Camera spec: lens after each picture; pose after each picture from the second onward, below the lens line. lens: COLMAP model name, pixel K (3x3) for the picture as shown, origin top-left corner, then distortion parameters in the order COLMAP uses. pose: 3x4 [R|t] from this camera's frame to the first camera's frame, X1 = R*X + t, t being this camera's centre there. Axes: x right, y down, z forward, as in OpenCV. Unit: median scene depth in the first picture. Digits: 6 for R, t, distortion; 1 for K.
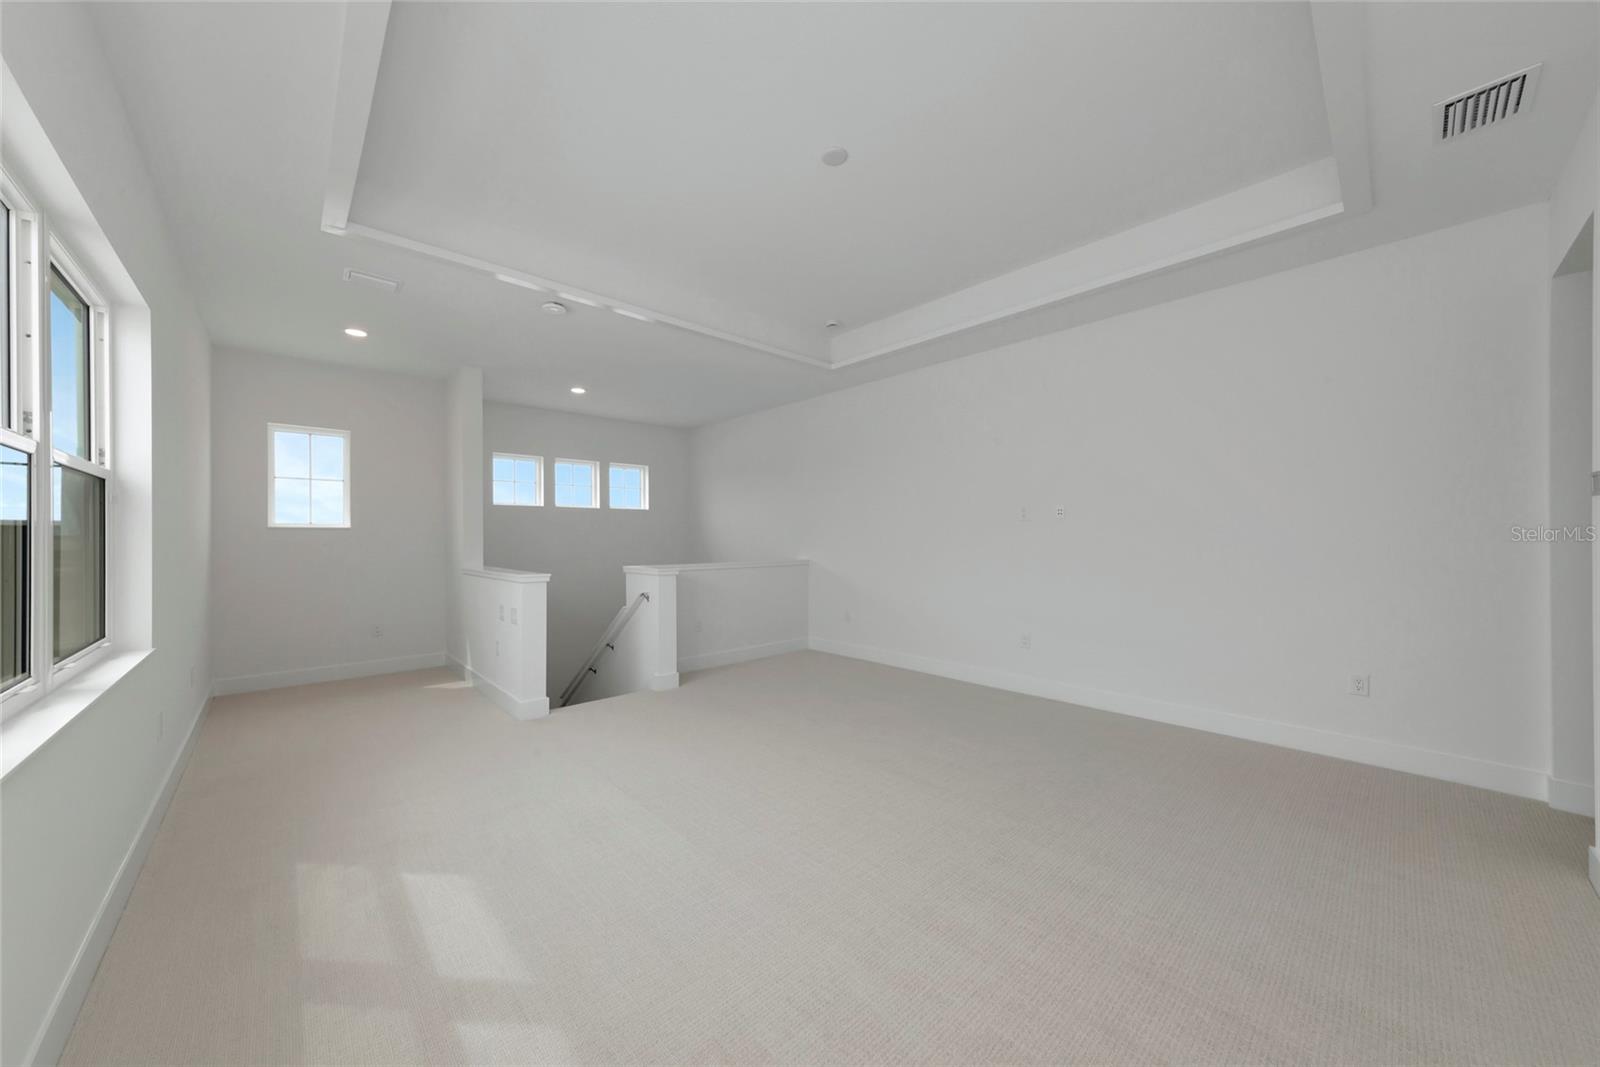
lens RADIAL K [[560.8, 0, 786.8], [0, 560.8, 539.3], [0, 0, 1]] dist [-0.005597, 0.001118]
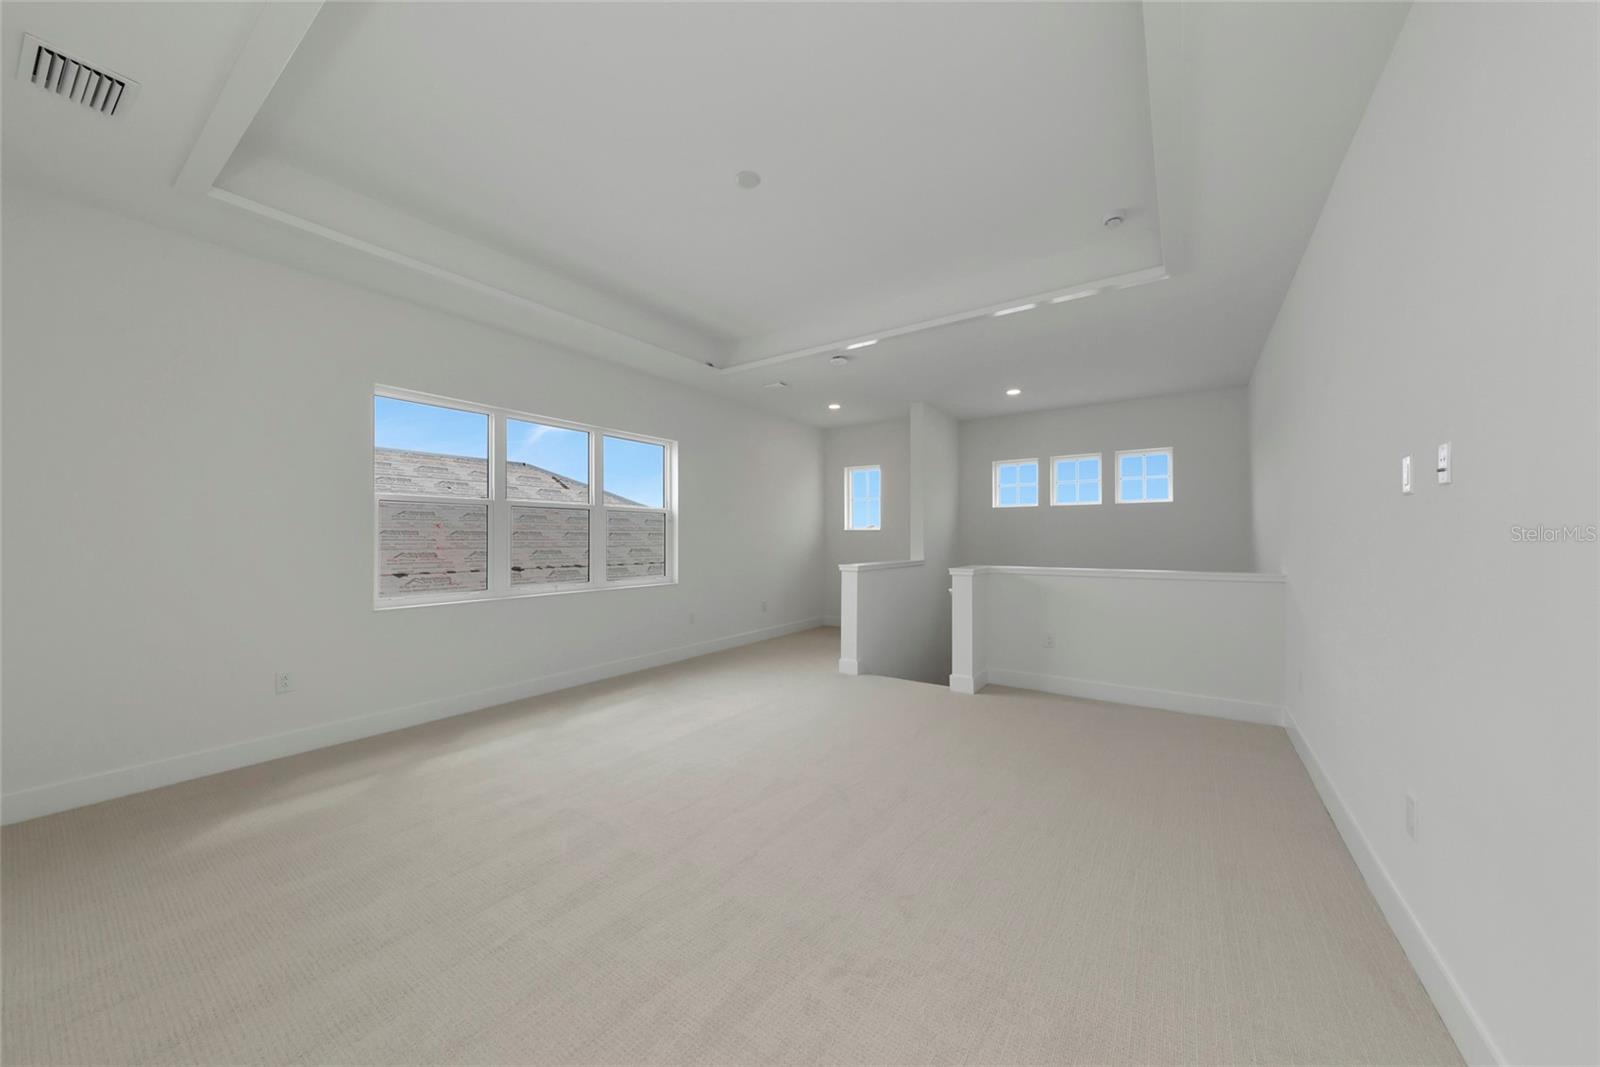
lens RADIAL K [[560.8, 0, 796.1], [0, 560.8, 529.5], [0, 0, 1]] dist [-0.005597, 0.001118]
pose [[0.224983, -0.005241, -0.974349, 0.502059], [-0.001697, 0.999982, -0.005770, -0.011745], [0.974361, 0.002952, 0.224970, 0.386978]]
